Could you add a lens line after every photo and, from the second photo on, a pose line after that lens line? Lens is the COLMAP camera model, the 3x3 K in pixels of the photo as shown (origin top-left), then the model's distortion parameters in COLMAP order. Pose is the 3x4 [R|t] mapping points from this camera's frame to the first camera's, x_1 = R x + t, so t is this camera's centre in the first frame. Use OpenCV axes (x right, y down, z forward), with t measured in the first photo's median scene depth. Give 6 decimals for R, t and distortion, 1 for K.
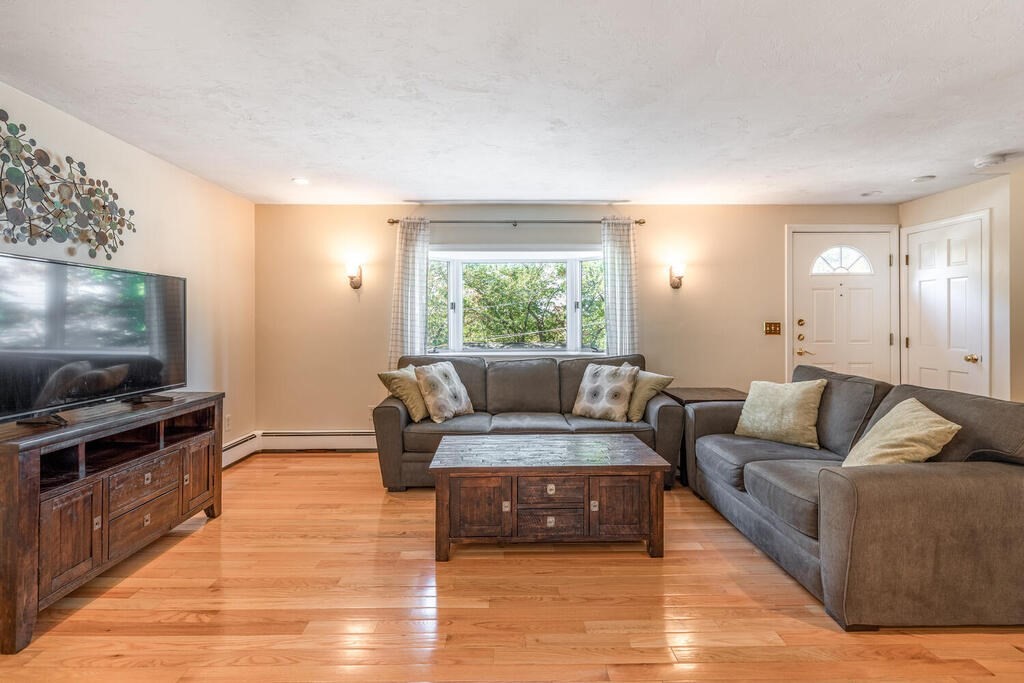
lens RADIAL K [[480.3, 0, 508.9], [0, 480.3, 321.4], [0, 0, 1]] dist [0.005046, 0.000568]
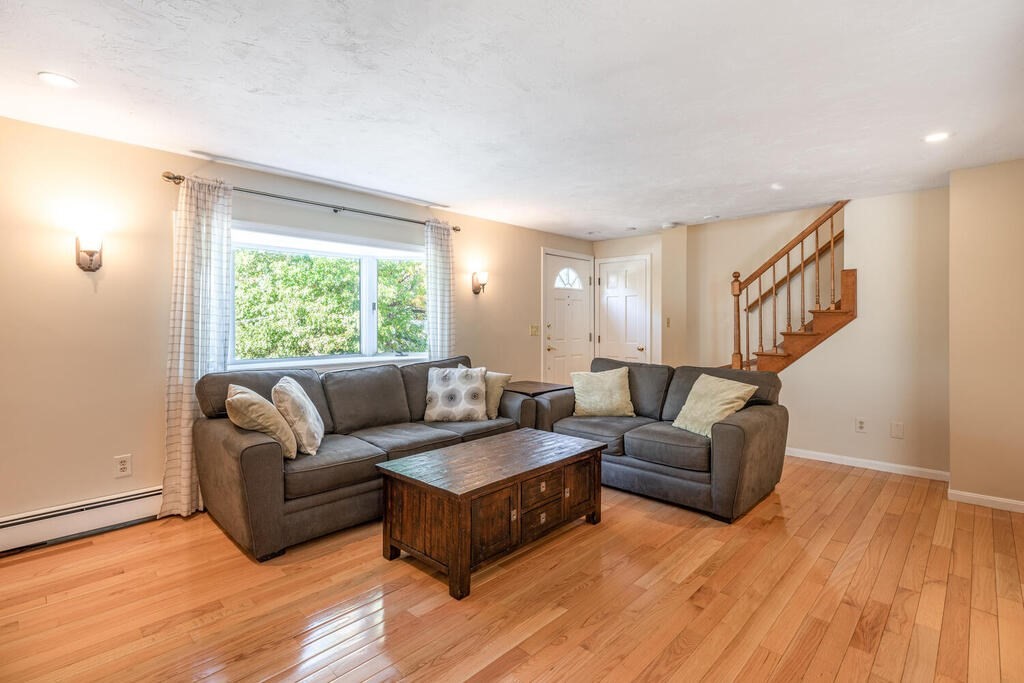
lens RADIAL K [[490.9, 0, 514.3], [0, 490.9, 321.7], [0, 0, 1]] dist [0.001905, 0.000505]
pose [[0.695241, 0.004872, 0.718761, -0.479448], [-0.003544, 0.999988, -0.003350, -0.003454], [-0.718768, -0.000218, 0.695250, 0.202322]]
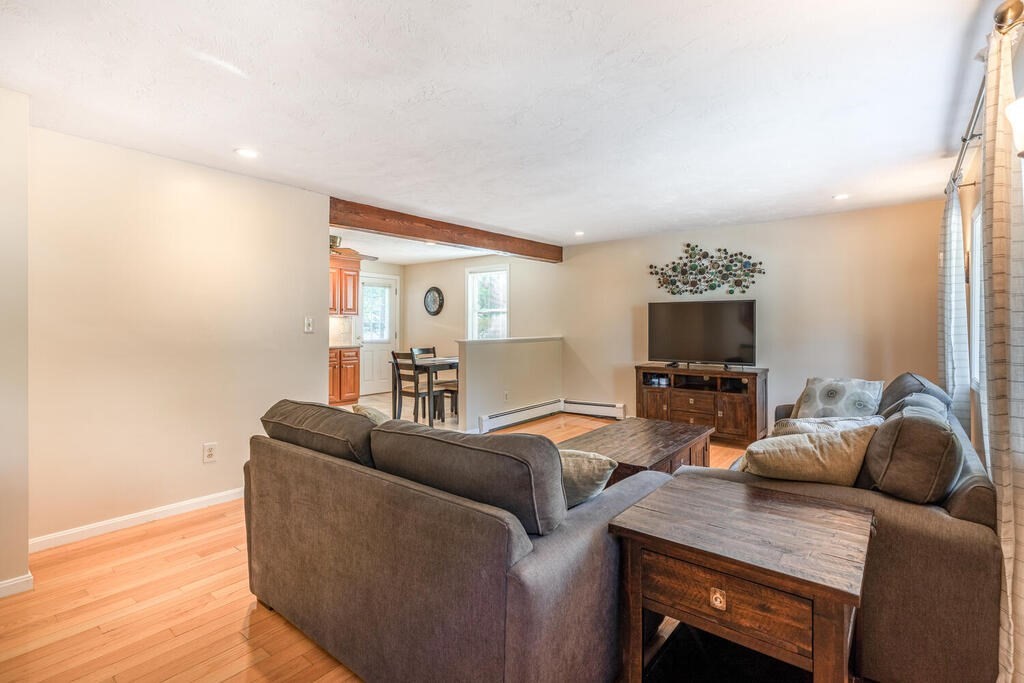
lens RADIAL K [[476.0, 0, 533.6], [0, 476.0, 324.8], [0, 0, 1]] dist [0.000606, 0.000118]
pose [[-0.620467, 0.002914, -0.784227, 0.851483], [0.003293, 0.999994, 0.001110, -0.008214], [0.784225, -0.001894, -0.620473, 1.142110]]
